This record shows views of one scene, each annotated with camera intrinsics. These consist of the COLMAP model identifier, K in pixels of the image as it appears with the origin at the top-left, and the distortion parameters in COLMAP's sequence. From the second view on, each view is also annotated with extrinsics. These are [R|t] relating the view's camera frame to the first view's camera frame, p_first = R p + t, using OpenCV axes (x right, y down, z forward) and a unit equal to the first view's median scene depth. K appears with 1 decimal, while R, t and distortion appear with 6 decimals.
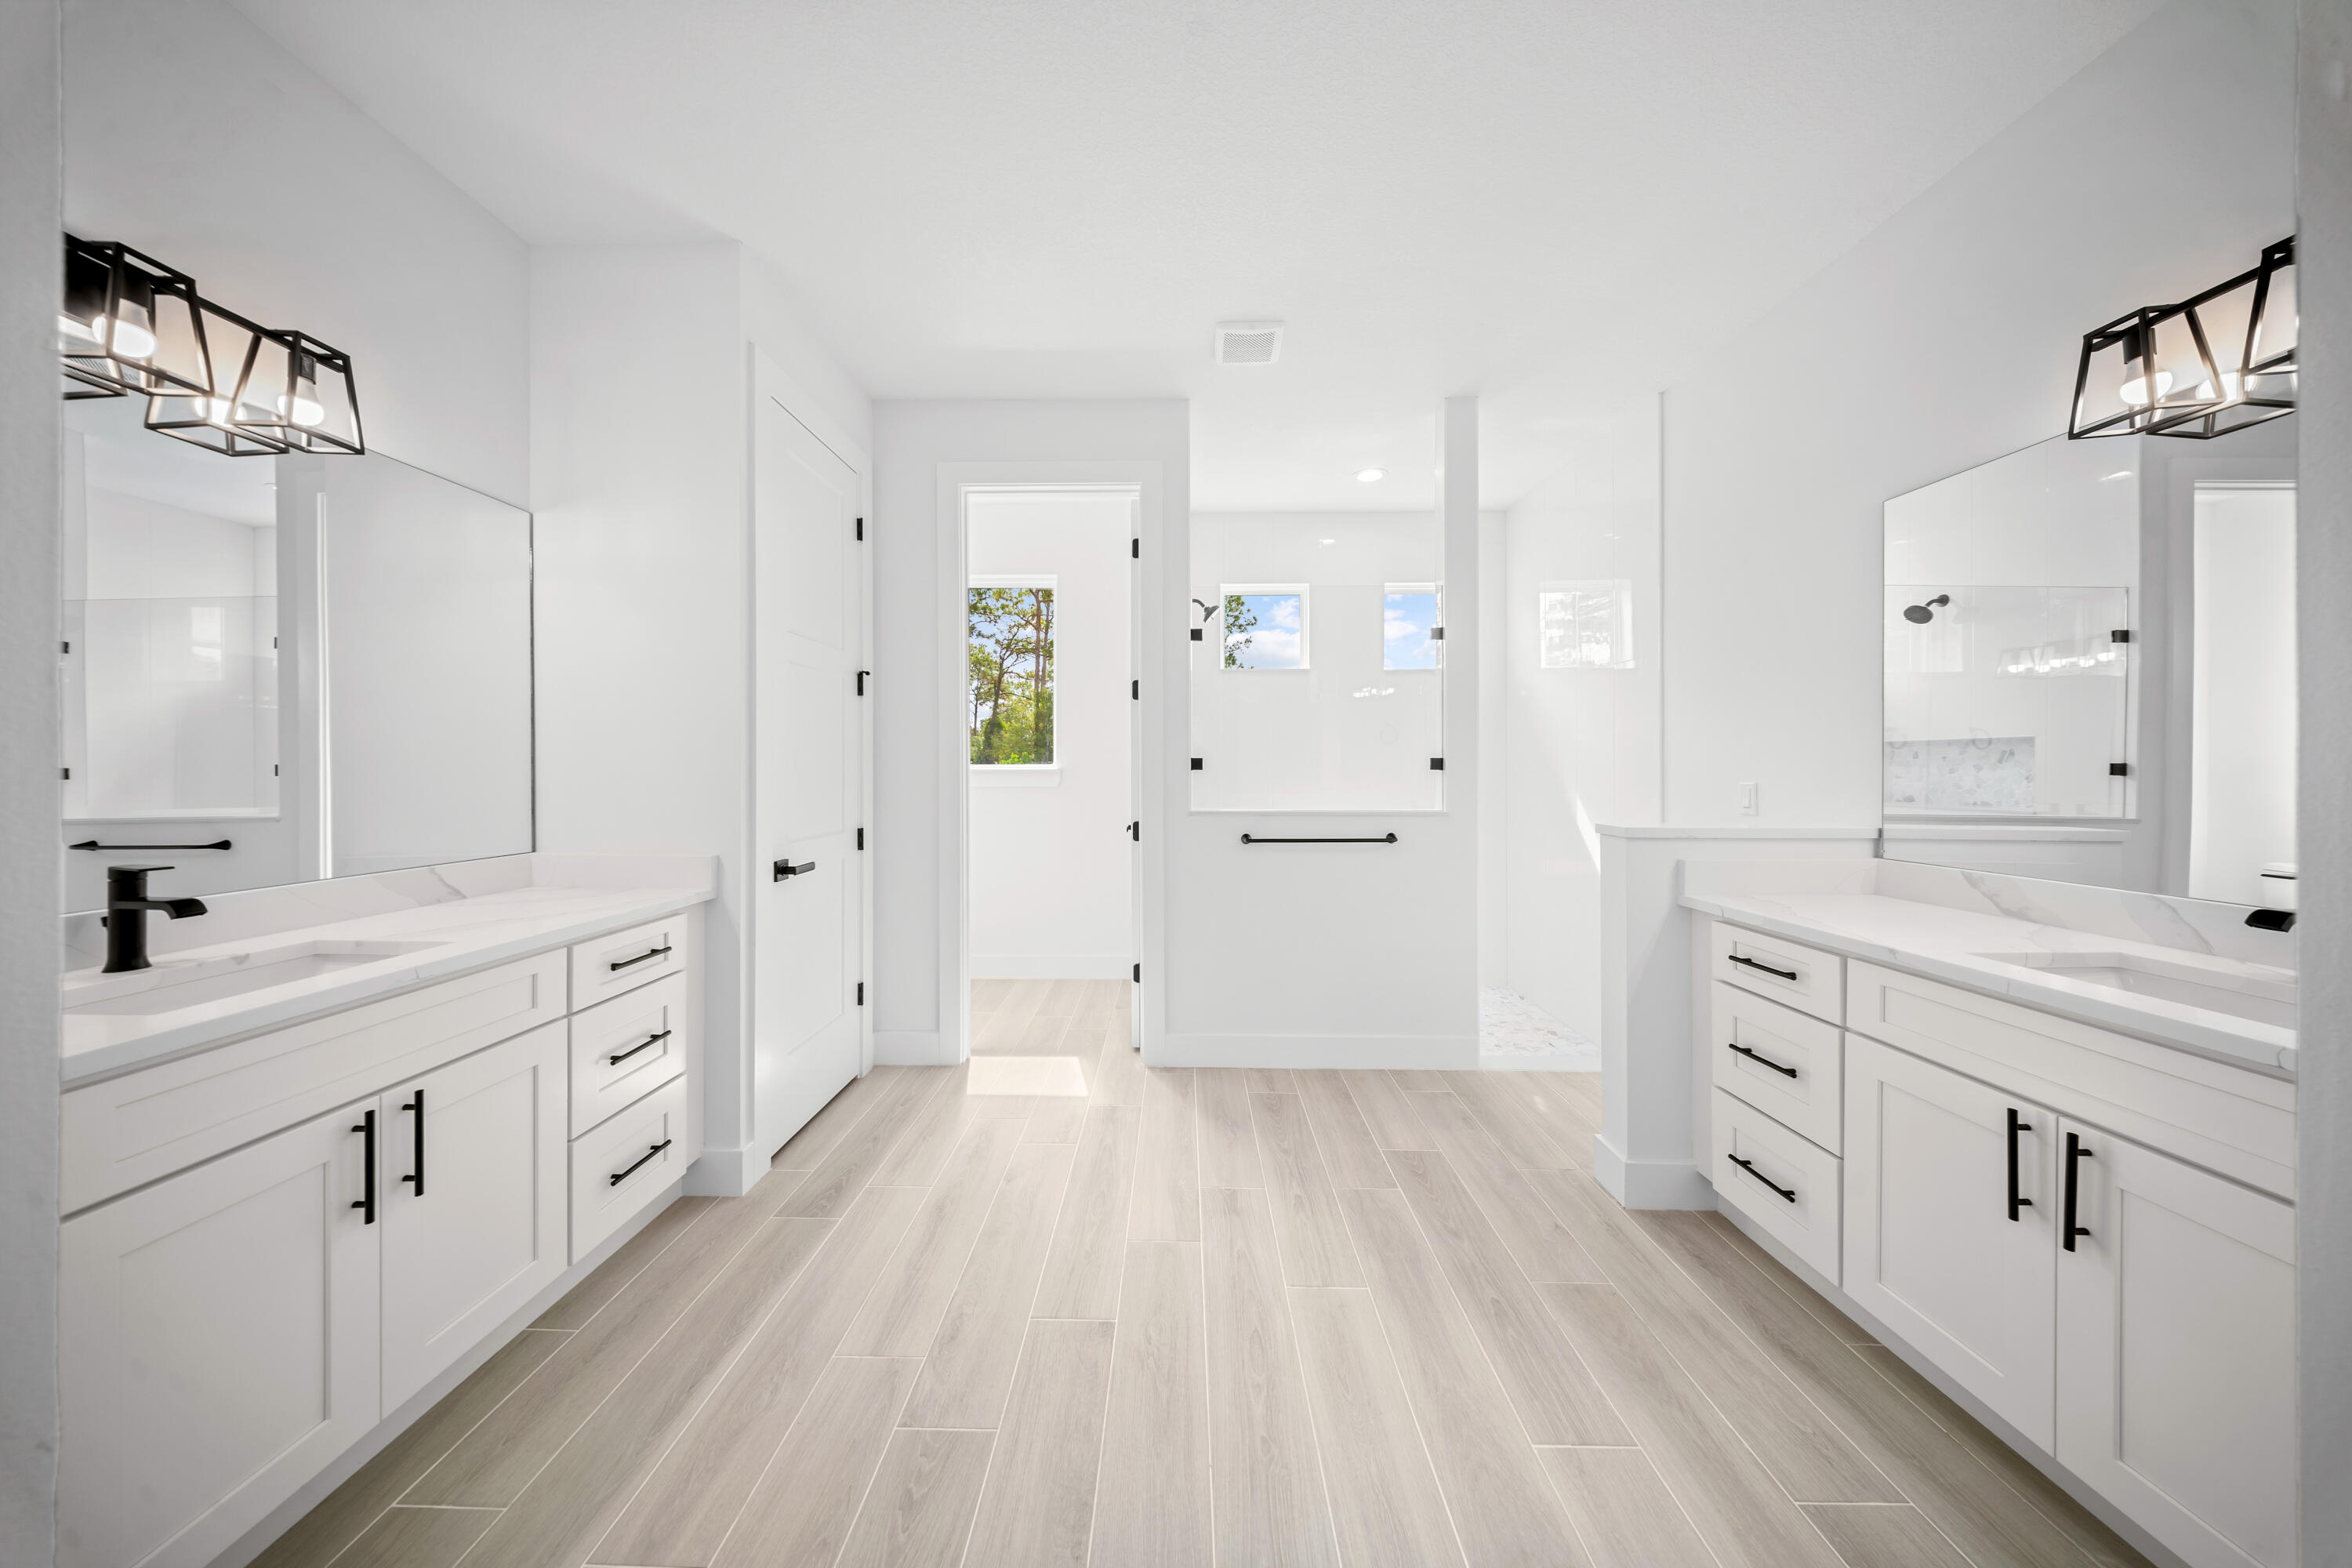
lens RADIAL K [[695.6, 0, 1176.0], [0, 695.6, 784.0], [0, 0, 1]] dist [-0.000071, 0.000014]
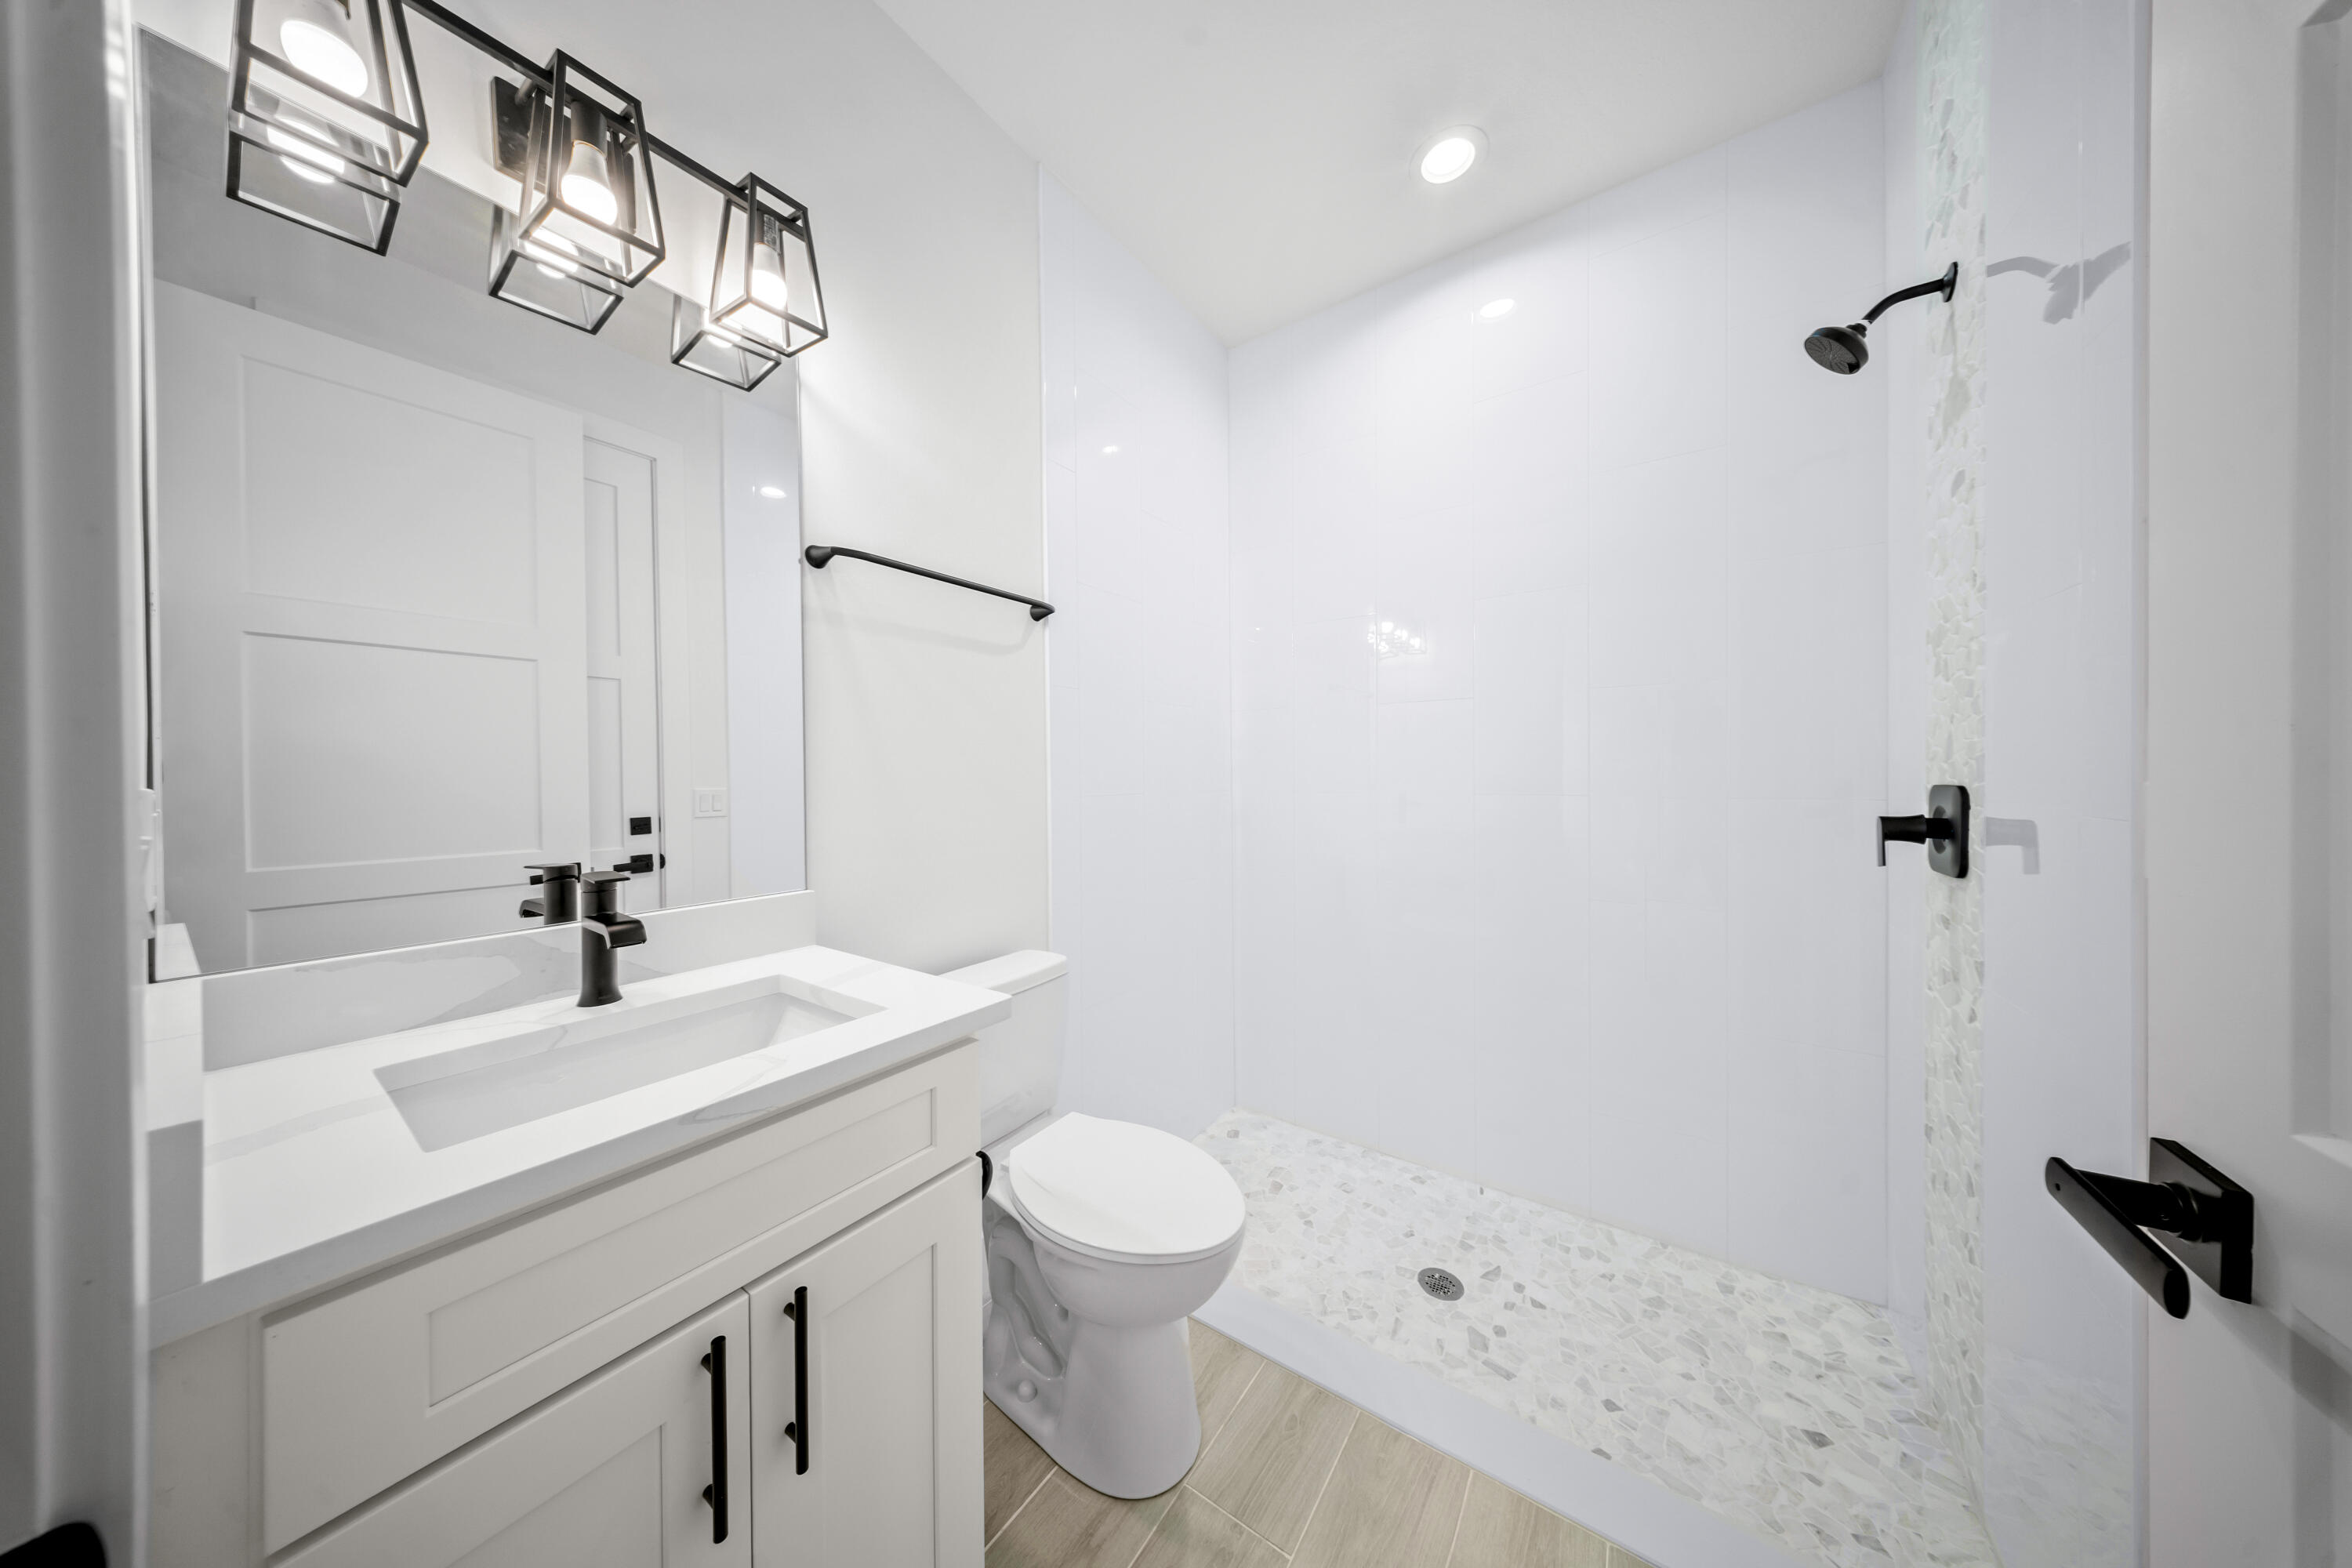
lens RADIAL K [[695.6, 0, 1176.0], [0, 695.6, 784.0], [0, 0, 1]] dist [-0.000071, 0.000014]
pose [[0.825359, 0.001538, -0.564606, -0.489097], [-0.004384, 0.999984, -0.003684, 0.014484], [0.564591, 0.005516, 0.825352, 0.689162]]
